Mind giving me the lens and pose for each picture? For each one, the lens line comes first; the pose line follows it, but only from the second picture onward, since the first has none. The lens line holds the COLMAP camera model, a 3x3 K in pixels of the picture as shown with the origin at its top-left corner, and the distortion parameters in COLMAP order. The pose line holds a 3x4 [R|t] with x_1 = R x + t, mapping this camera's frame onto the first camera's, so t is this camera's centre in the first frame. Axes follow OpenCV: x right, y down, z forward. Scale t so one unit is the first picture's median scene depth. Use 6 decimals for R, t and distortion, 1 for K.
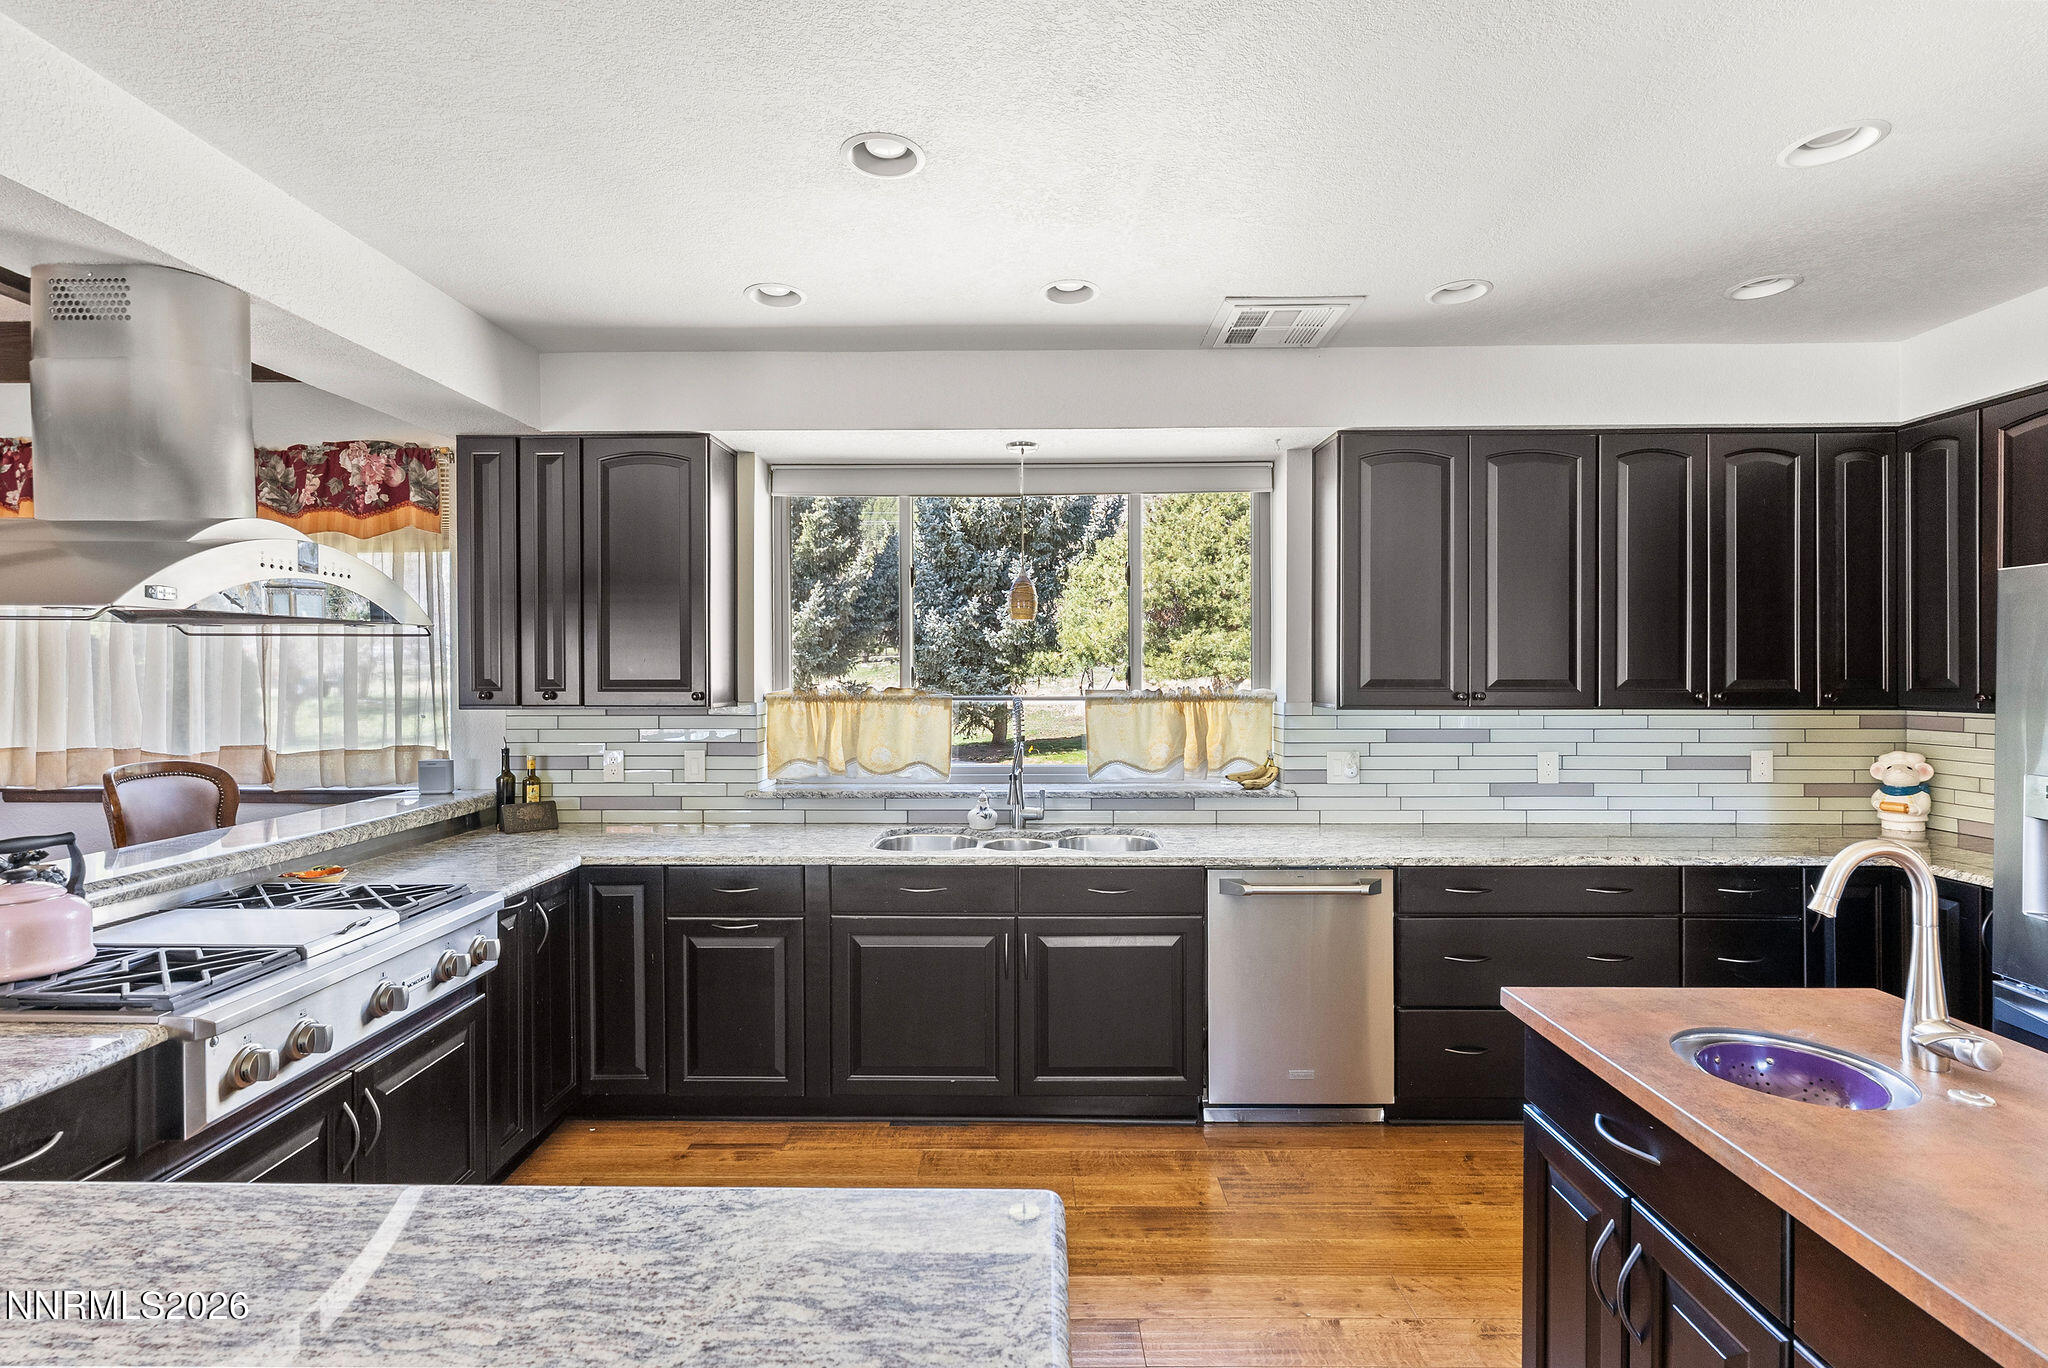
lens RADIAL K [[925.3, 0, 1026.1], [0, 925.3, 671.9], [0, 0, 1]] dist [-0.005216, 0.001451]
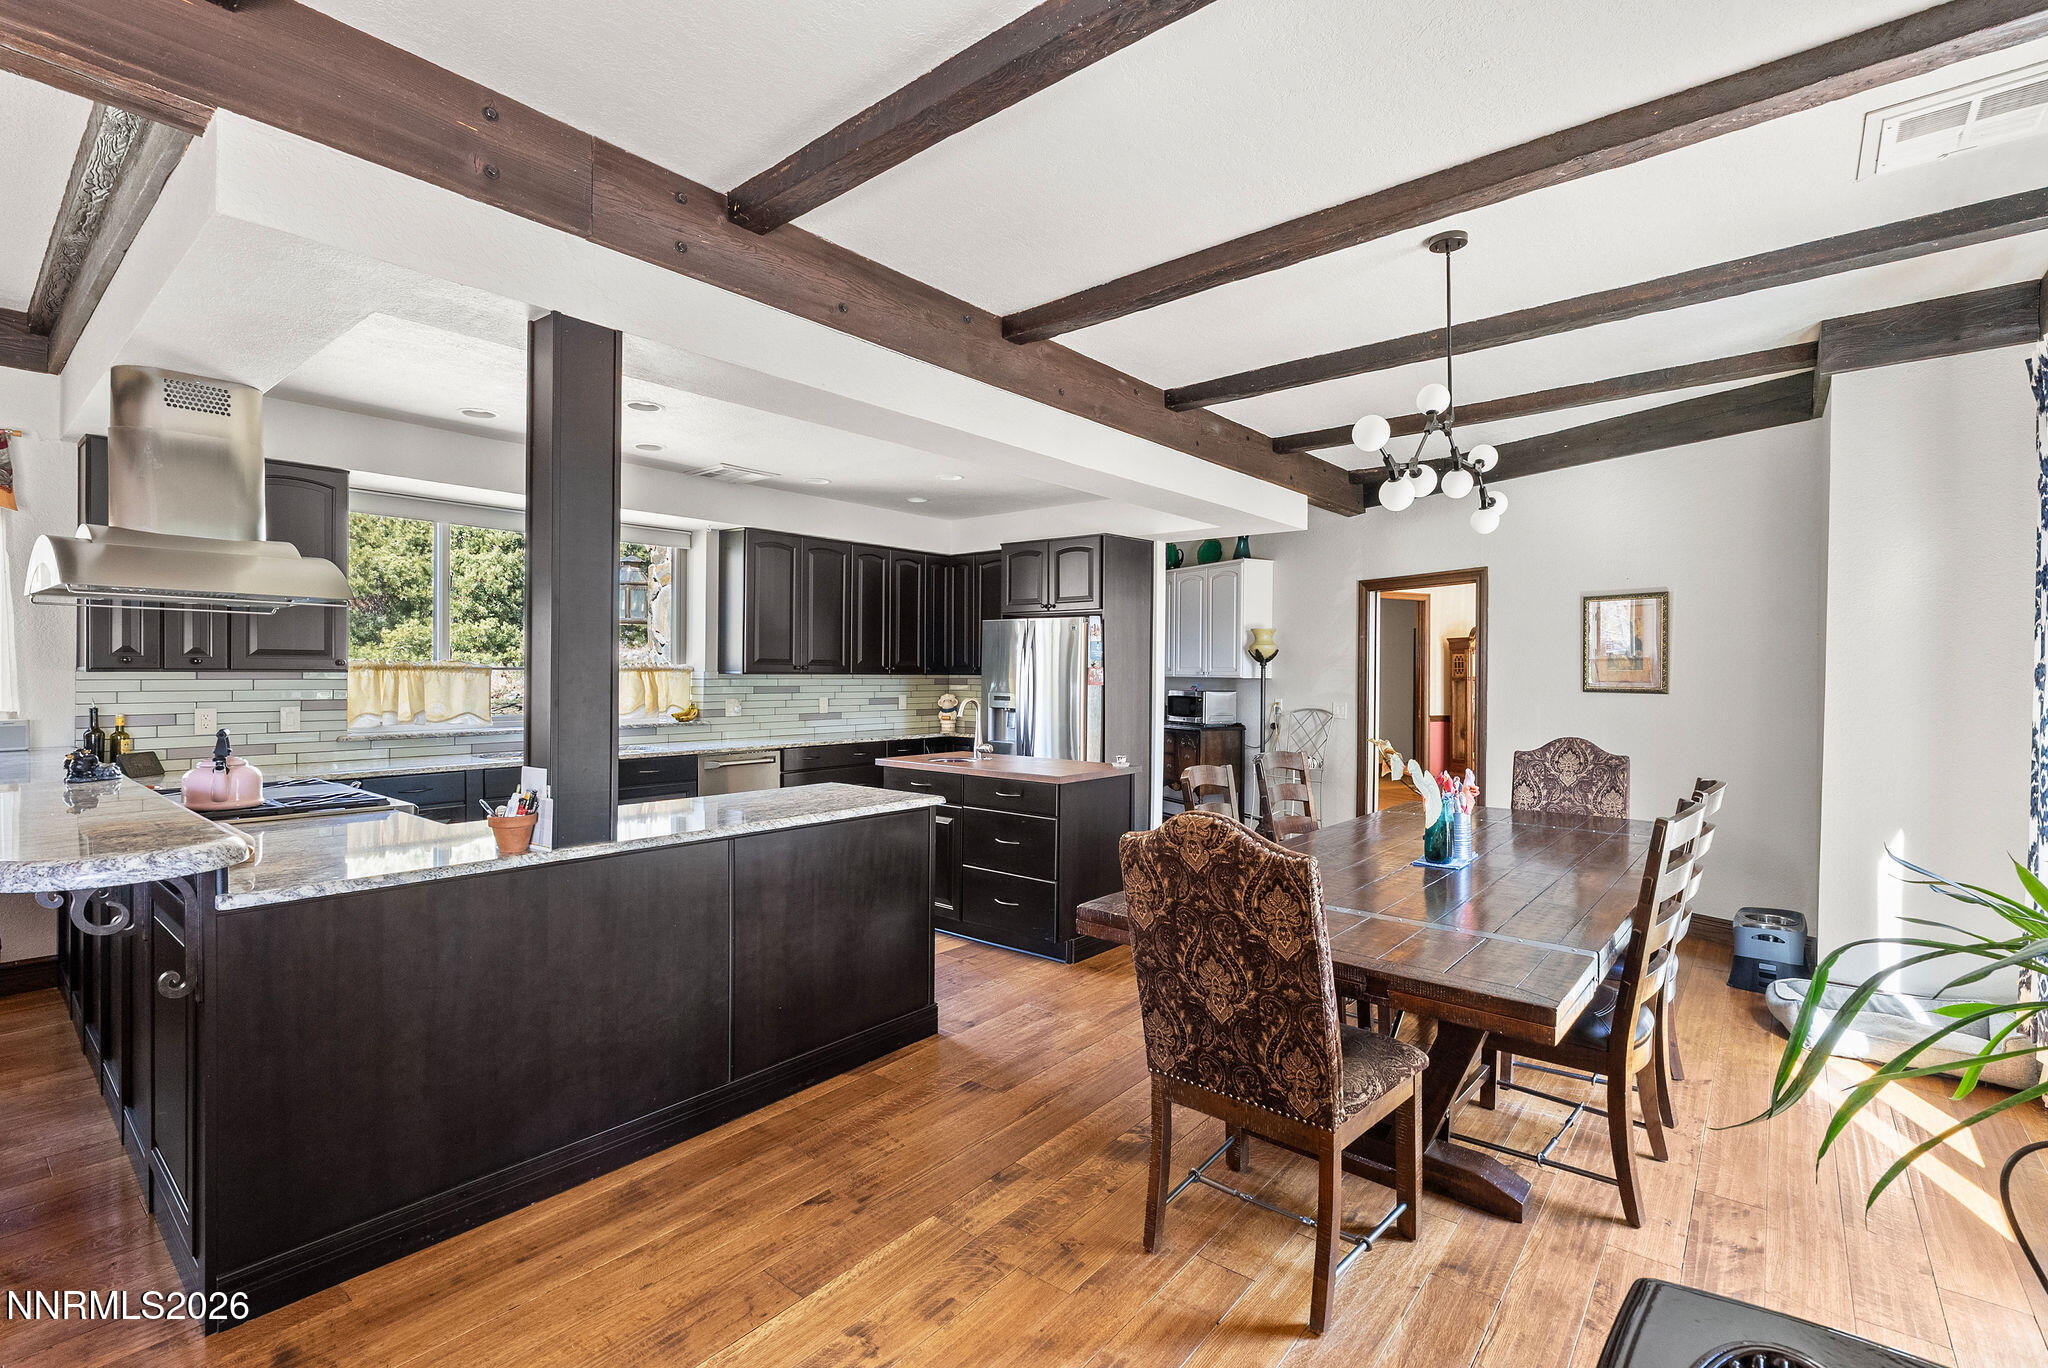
lens RADIAL K [[925.3, 0, 1023.1], [0, 925.3, 677.2], [0, 0, 1]] dist [-0.005216, 0.001451]
pose [[0.630220, 0.000642, 0.776416, -0.715188], [-0.006319, 0.999971, 0.004302, 0.032471], [-0.776391, -0.007618, 0.630206, -0.593103]]
